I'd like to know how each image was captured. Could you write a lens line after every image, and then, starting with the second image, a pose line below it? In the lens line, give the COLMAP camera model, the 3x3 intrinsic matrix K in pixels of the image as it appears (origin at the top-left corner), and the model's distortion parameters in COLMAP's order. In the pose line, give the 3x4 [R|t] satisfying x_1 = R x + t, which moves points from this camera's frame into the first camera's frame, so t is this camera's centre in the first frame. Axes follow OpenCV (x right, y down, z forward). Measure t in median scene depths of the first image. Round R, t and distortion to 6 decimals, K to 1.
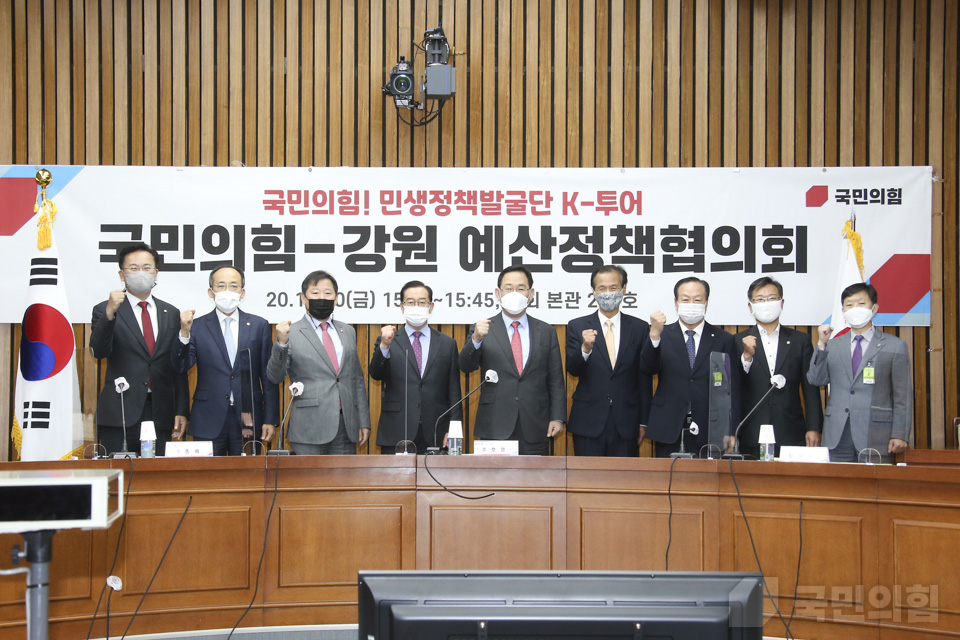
lens RADIAL K [[1575.0, 0, 480.0], [0, 1575.0, 320.0], [0, 0, 1]] dist [0.146872, 0.099372]
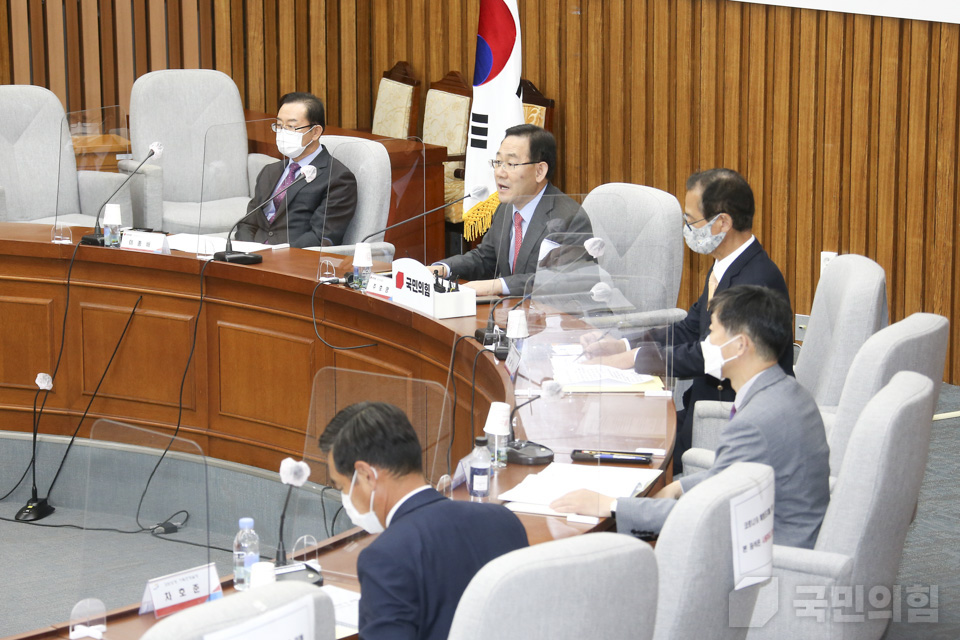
lens RADIAL K [[3183.3, 0, 480.0], [0, 3183.3, 320.0], [0, 0, 1]] dist [0.623954, -0.069892]
pose [[0.538089, 0.149587, -0.829508, 0.939620], [0.045558, 0.977526, 0.205832, -0.155771], [0.841656, -0.148547, 0.519181, 0.154432]]
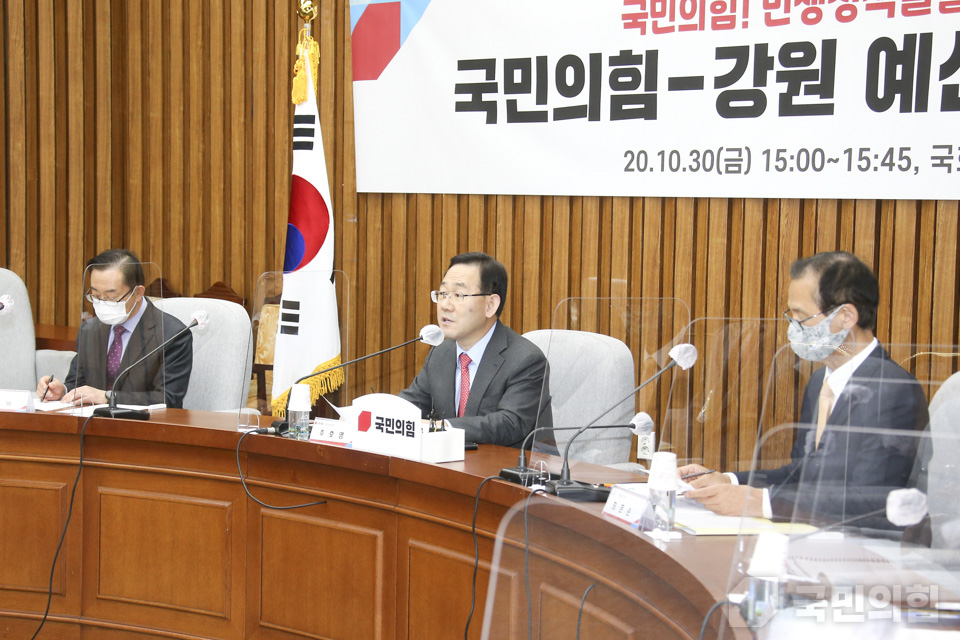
lens RADIAL K [[2026.6, 0, 479.7], [0, 2026.6, 375.3], [0, 0, 1]] dist [0.080179, 1.730992]
pose [[0.718658, 0.070153, -0.691815, 0.440126], [0.018325, 0.992642, 0.119695, -0.027464], [0.695122, -0.098697, 0.712085, 0.313720]]
